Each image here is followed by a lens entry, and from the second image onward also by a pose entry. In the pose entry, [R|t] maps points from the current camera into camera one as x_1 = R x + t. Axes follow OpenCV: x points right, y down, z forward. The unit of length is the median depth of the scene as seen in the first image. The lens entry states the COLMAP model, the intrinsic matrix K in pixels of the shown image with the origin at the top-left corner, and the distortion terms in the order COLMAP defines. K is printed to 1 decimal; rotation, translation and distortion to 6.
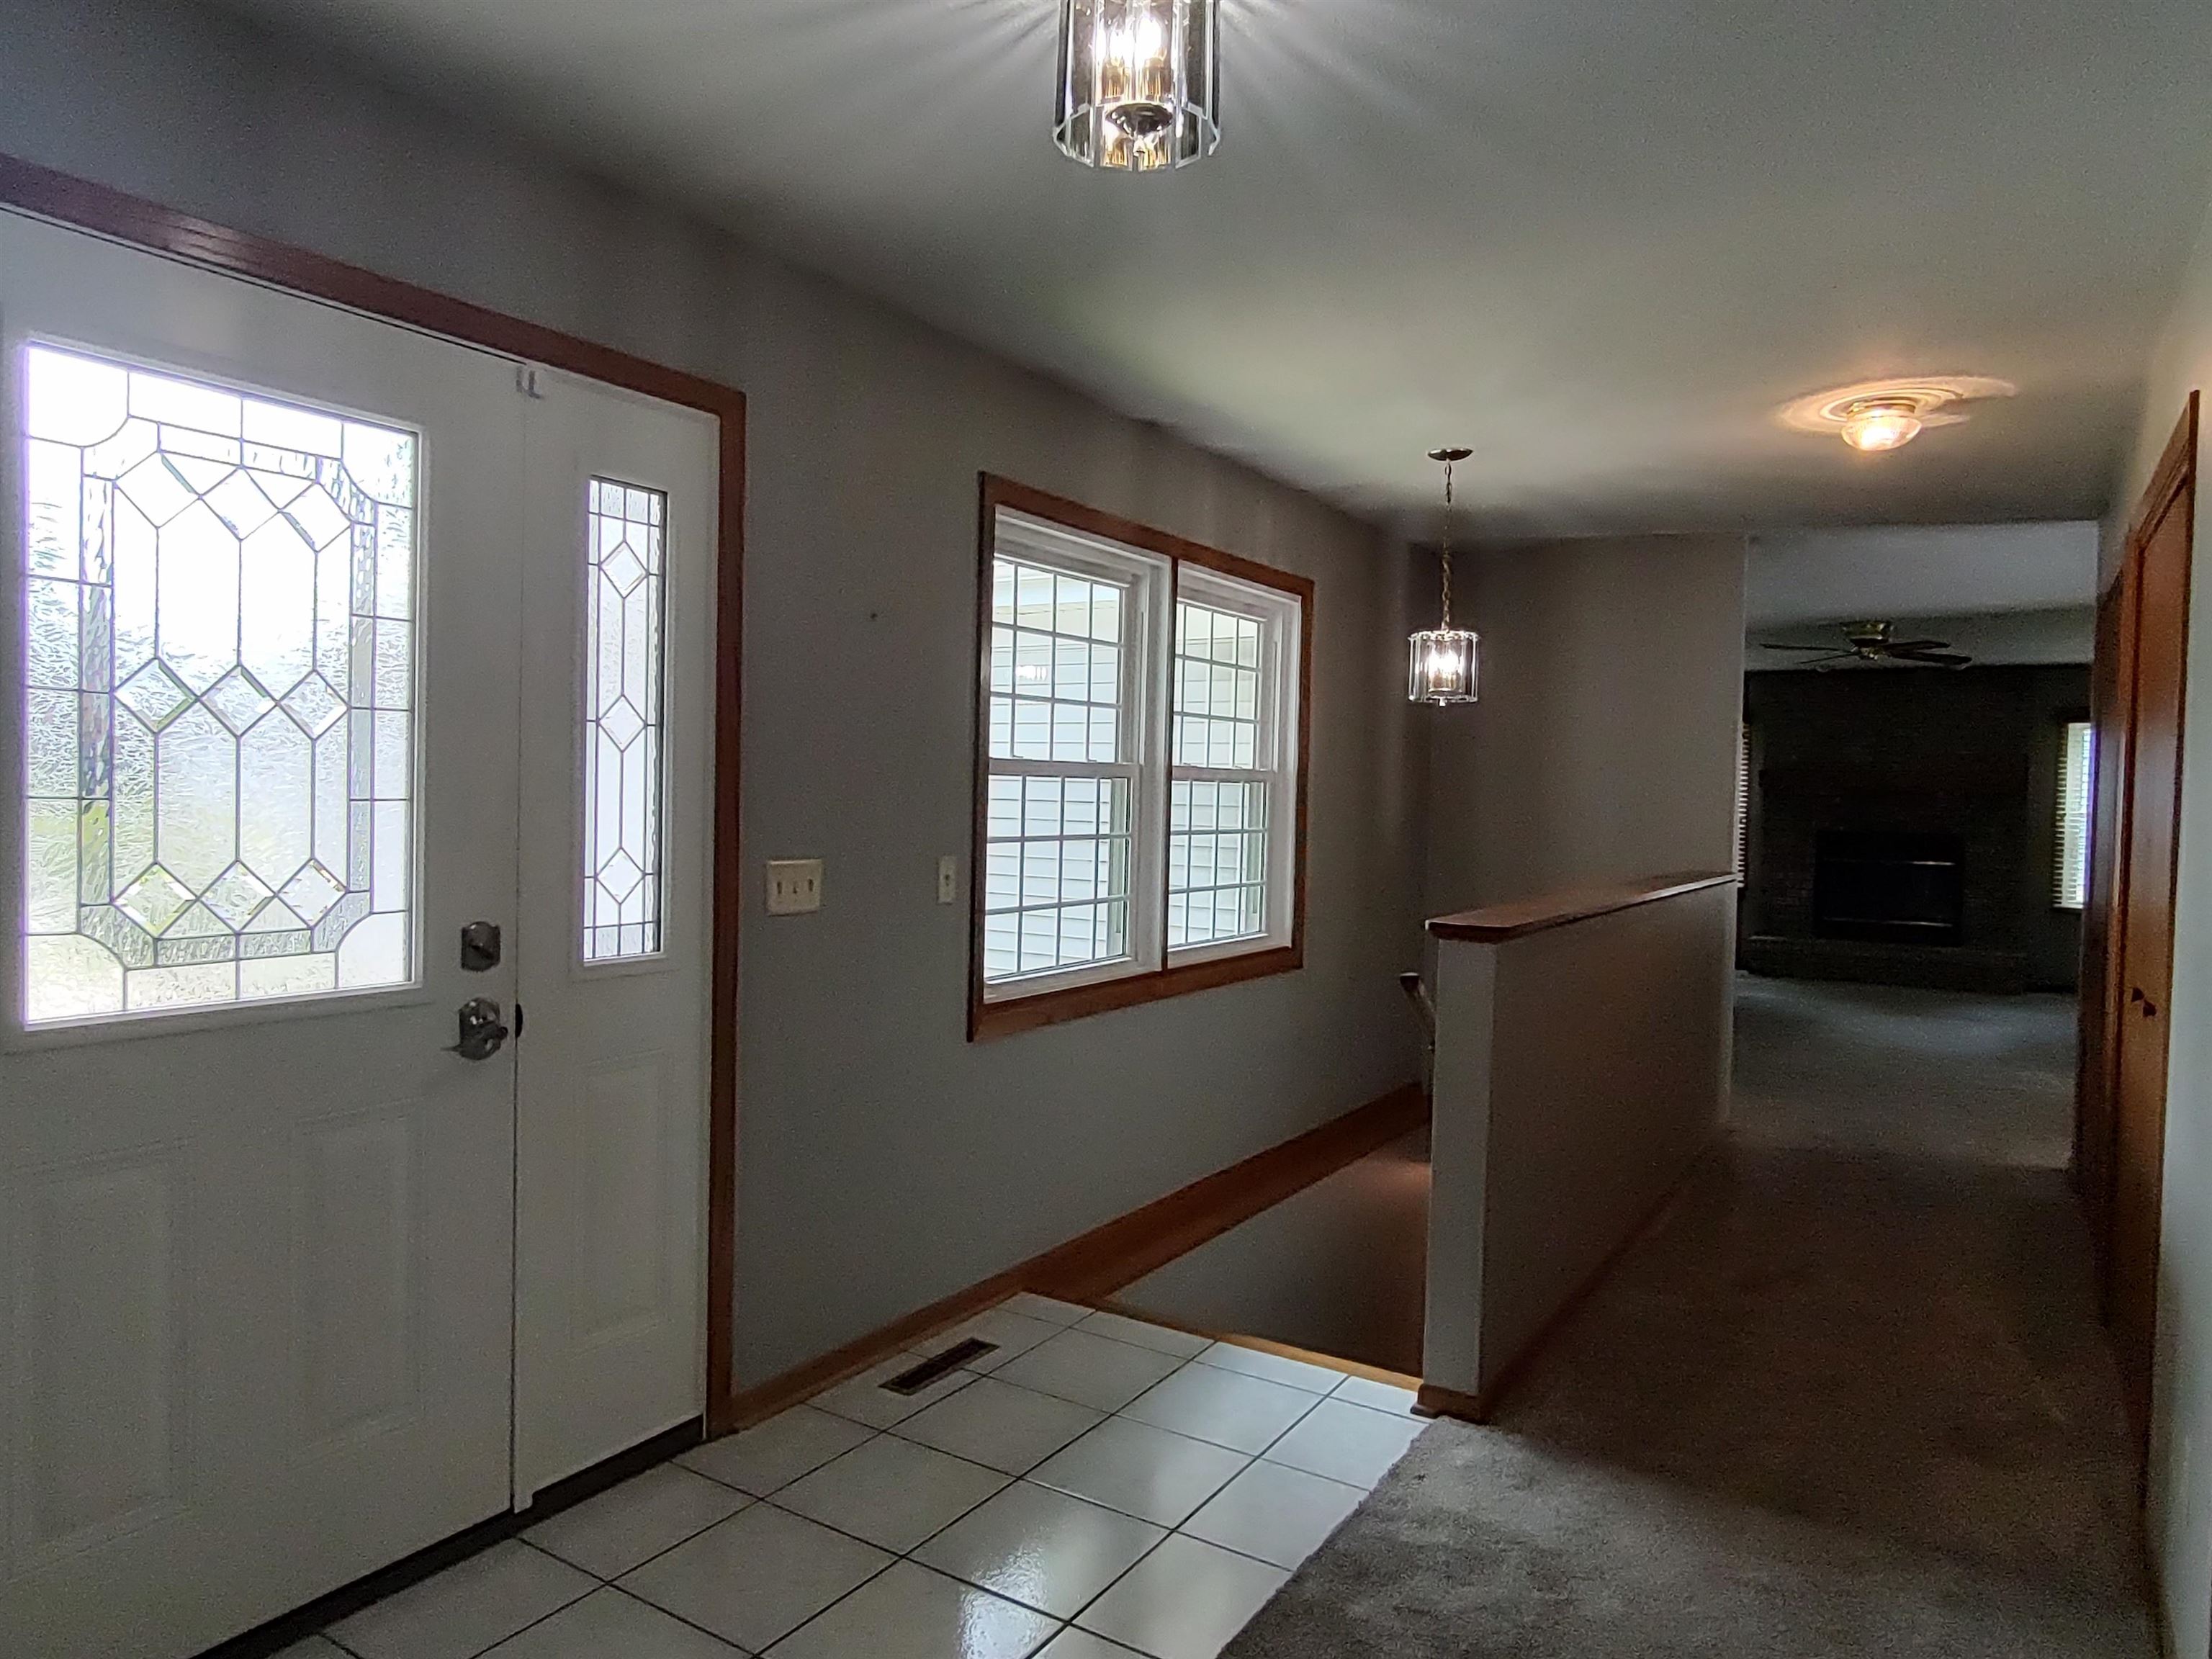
lens RADIAL K [[1404.4, 0, 1106.0], [0, 1404.4, 829.5], [0, 0, 1]] dist [-0.008206, 0.000775]
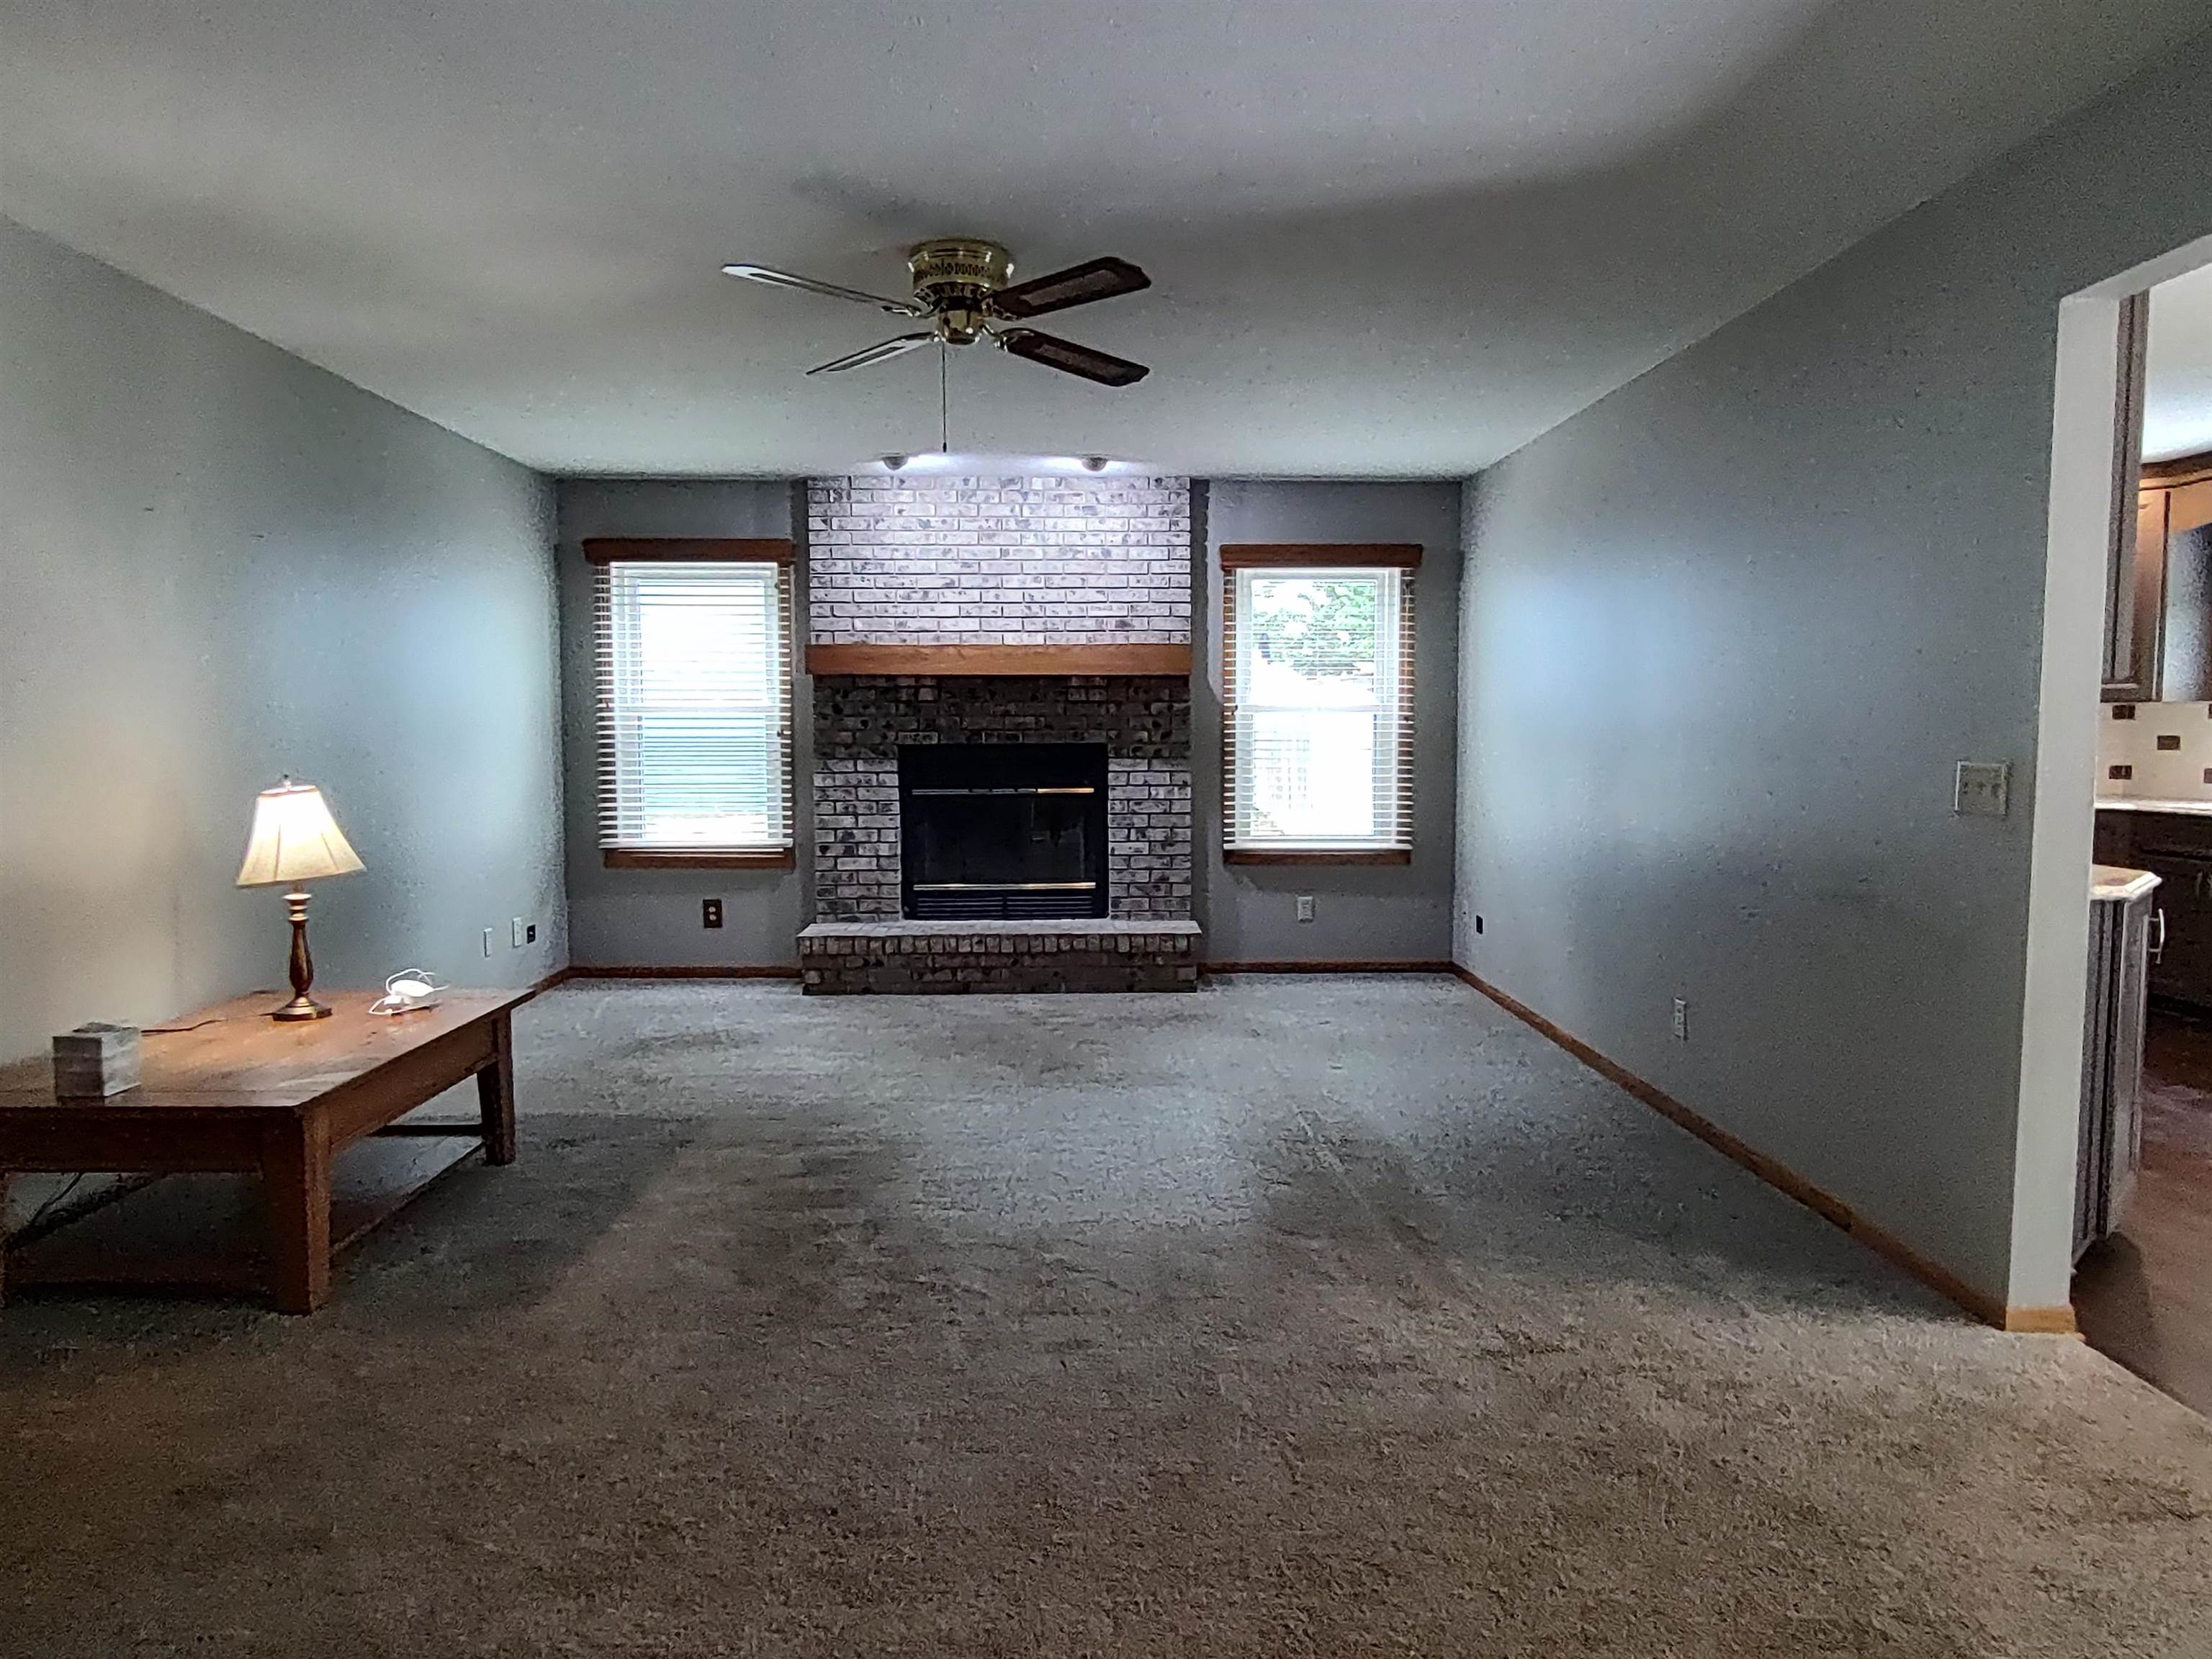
lens RADIAL K [[1404.4, 0, 1106.0], [0, 1404.4, 829.5], [0, 0, 1]] dist [-0.008206, 0.000775]
pose [[0.824876, -0.060490, 0.562069, 0.346048], [0.038200, 0.997950, 0.051339, 0.013943], [-0.564022, -0.020878, 0.825496, 0.651285]]
